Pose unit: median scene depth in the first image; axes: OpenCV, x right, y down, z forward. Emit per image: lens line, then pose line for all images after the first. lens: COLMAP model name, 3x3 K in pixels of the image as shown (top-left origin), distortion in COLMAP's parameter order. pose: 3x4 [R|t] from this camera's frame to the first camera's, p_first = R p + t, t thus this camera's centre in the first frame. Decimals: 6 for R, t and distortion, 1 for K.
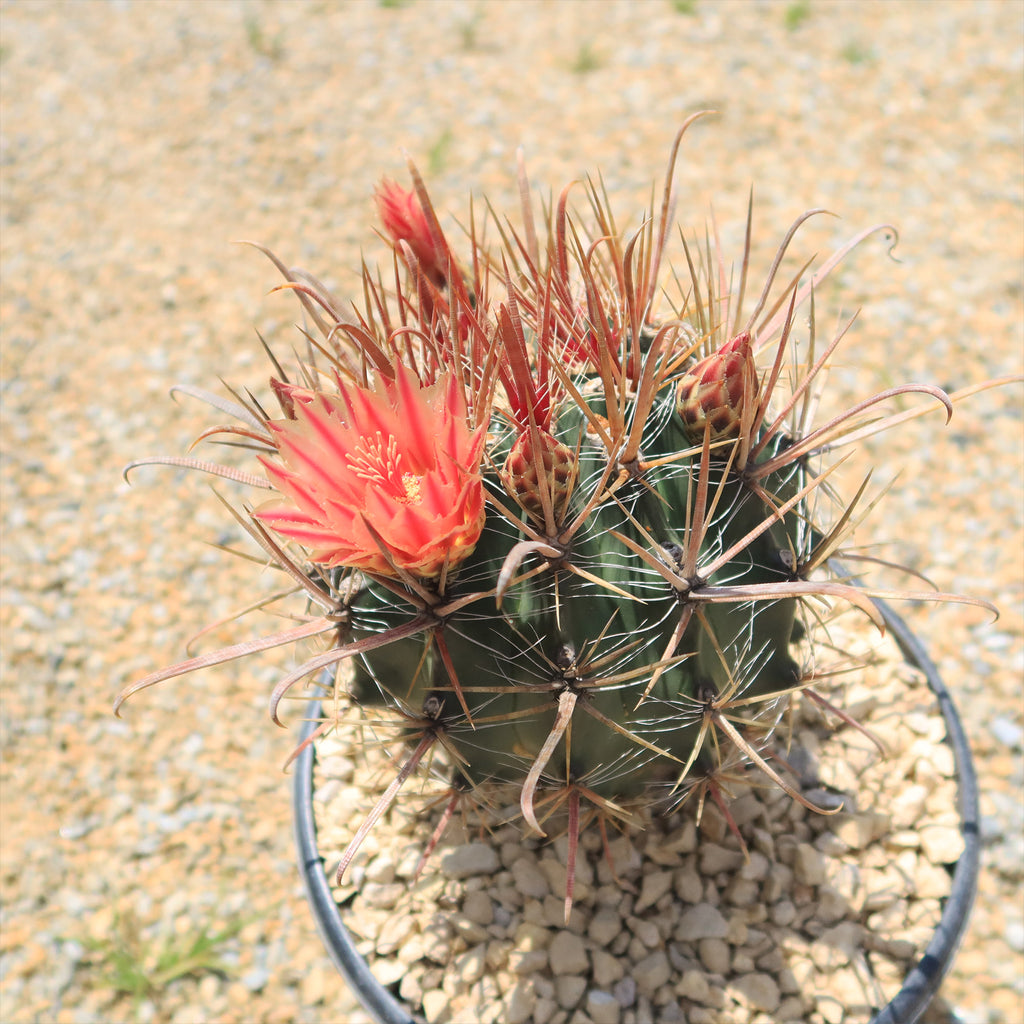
lens RADIAL K [[1076.4, 0, 510.0], [0, 1076.4, 503.6], [0, 0, 1]] dist [-0.035659, 0.046968]
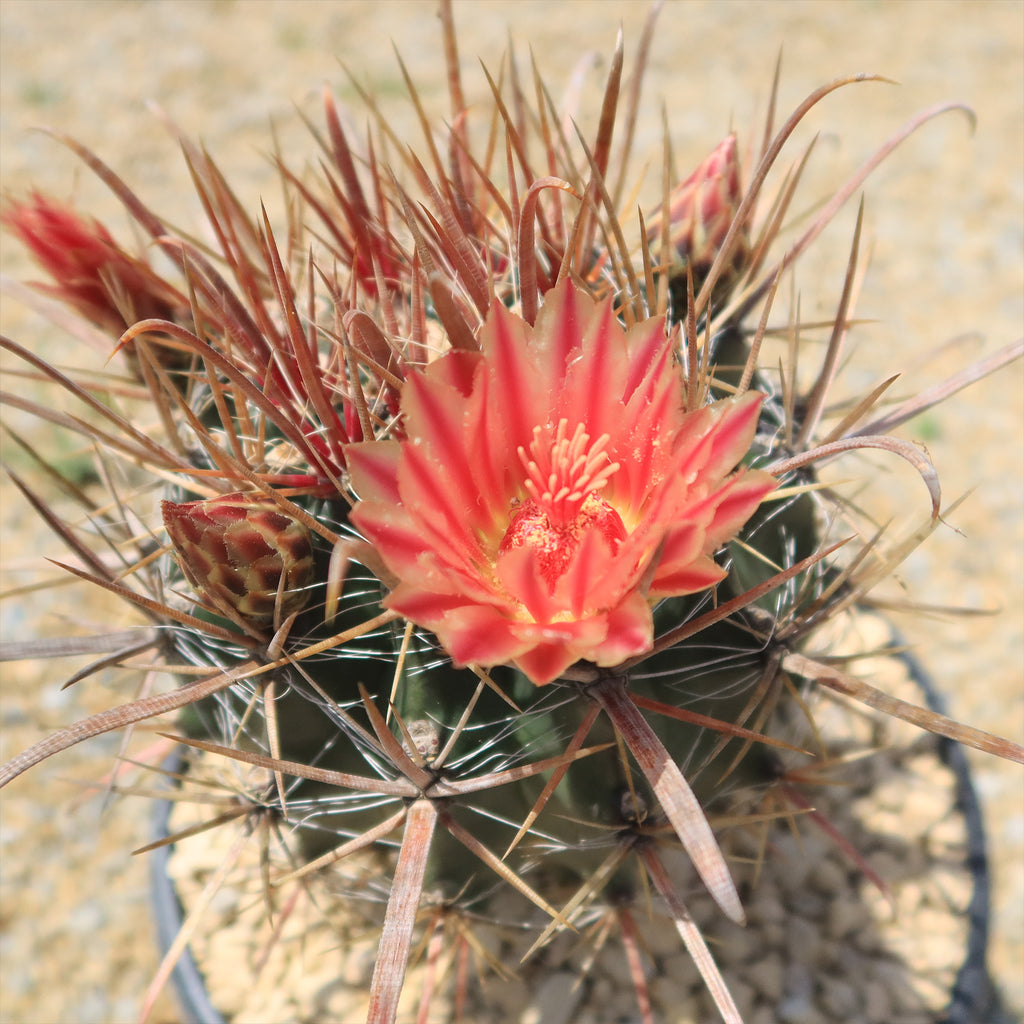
lens RADIAL K [[1062.3, 0, 510.4], [0, 1062.3, 515.0], [0, 0, 1]] dist [-0.004653, 0.016575]
pose [[0.670083, -0.479624, 0.566524, -0.205350], [0.503210, 0.854586, 0.128304, -0.045479], [-0.545681, 0.199107, 0.813995, 0.224915]]
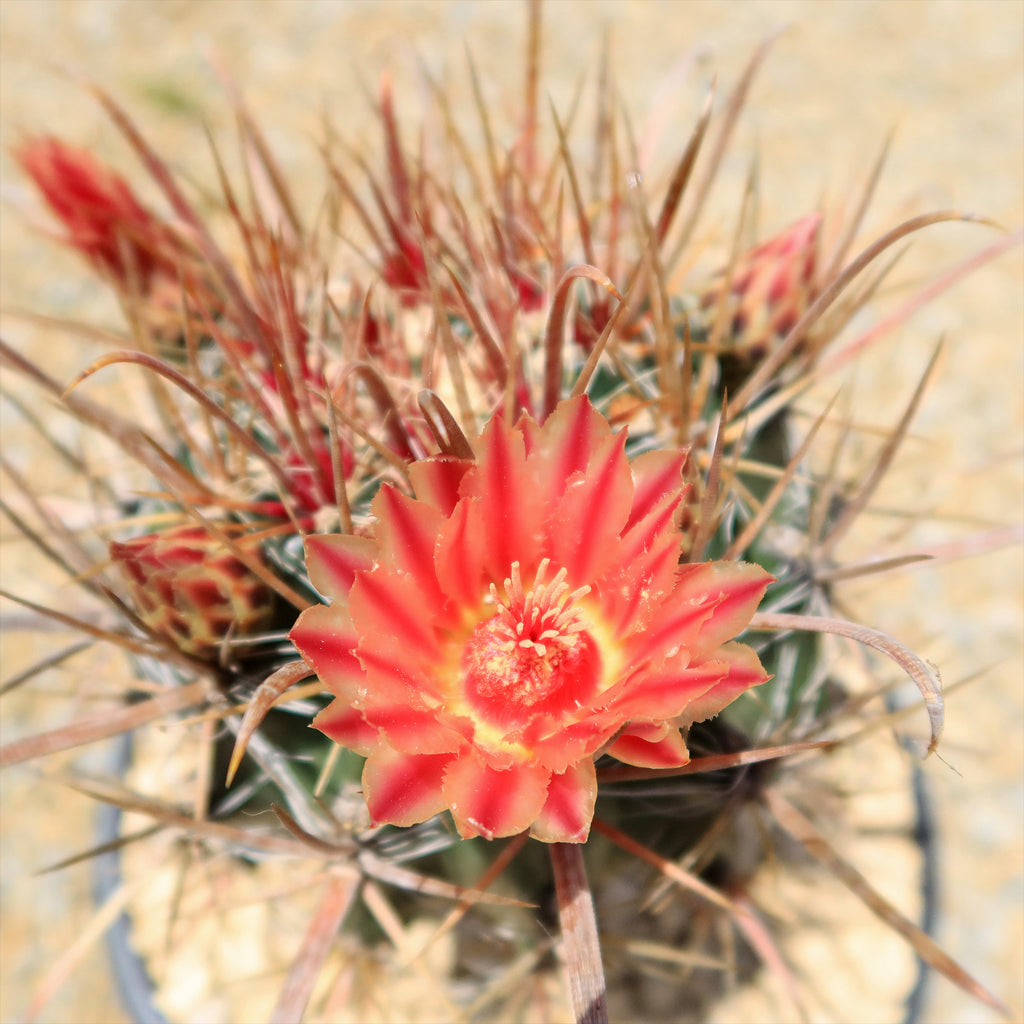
lens RADIAL K [[1069.0, 0, 512.0], [0, 1069.0, 512.0], [0, 0, 1]] dist [0.000106, -0.006966]
pose [[0.772903, -0.394239, 0.497188, -0.159218], [0.340226, 0.918889, 0.199723, -0.082649], [-0.535599, 0.014790, 0.844343, 0.229662]]
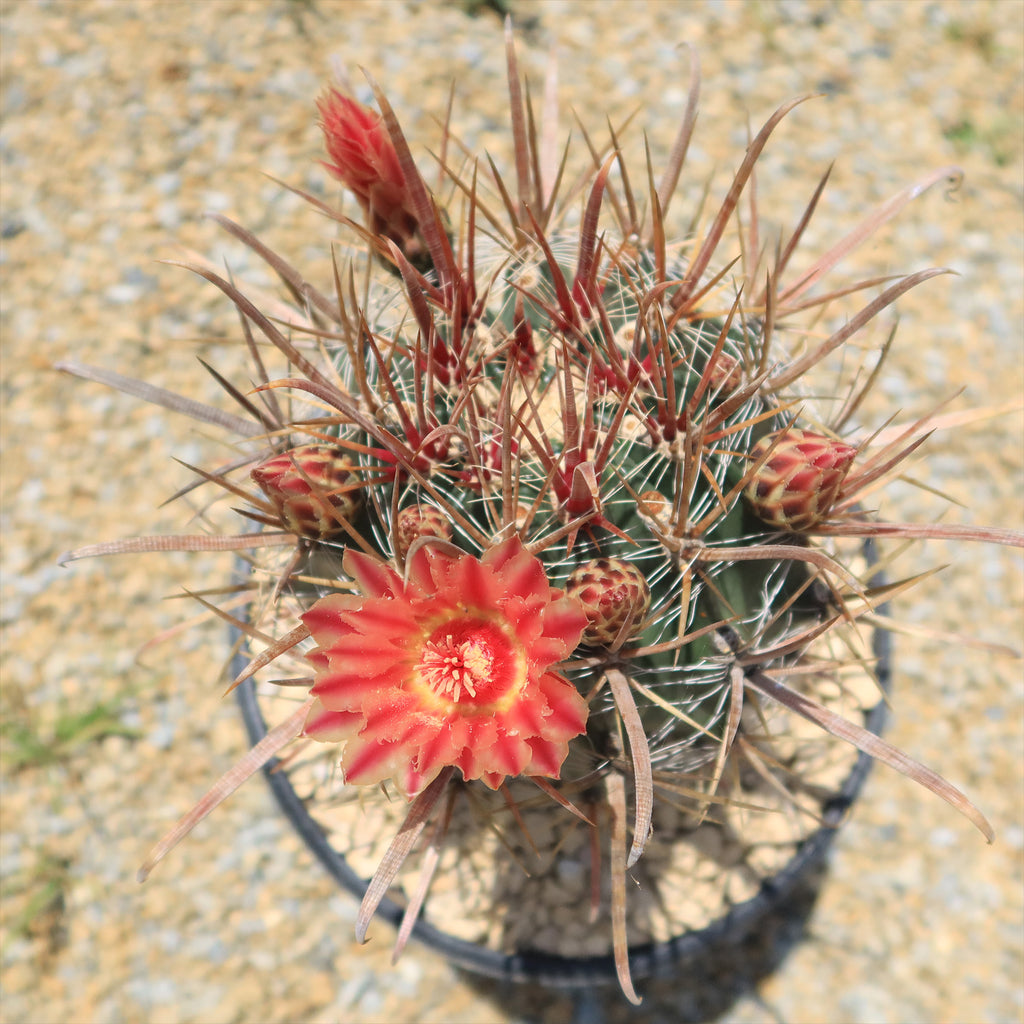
lens RADIAL K [[1076.4, 0, 510.0], [0, 1076.4, 503.6], [0, 0, 1]] dist [-0.035659, 0.046968]
pose [[0.975177, -0.088797, 0.202844, -0.099436], [-0.013777, 0.889962, 0.455826, -0.225014], [-0.221000, -0.447305, 0.866647, 0.131488]]
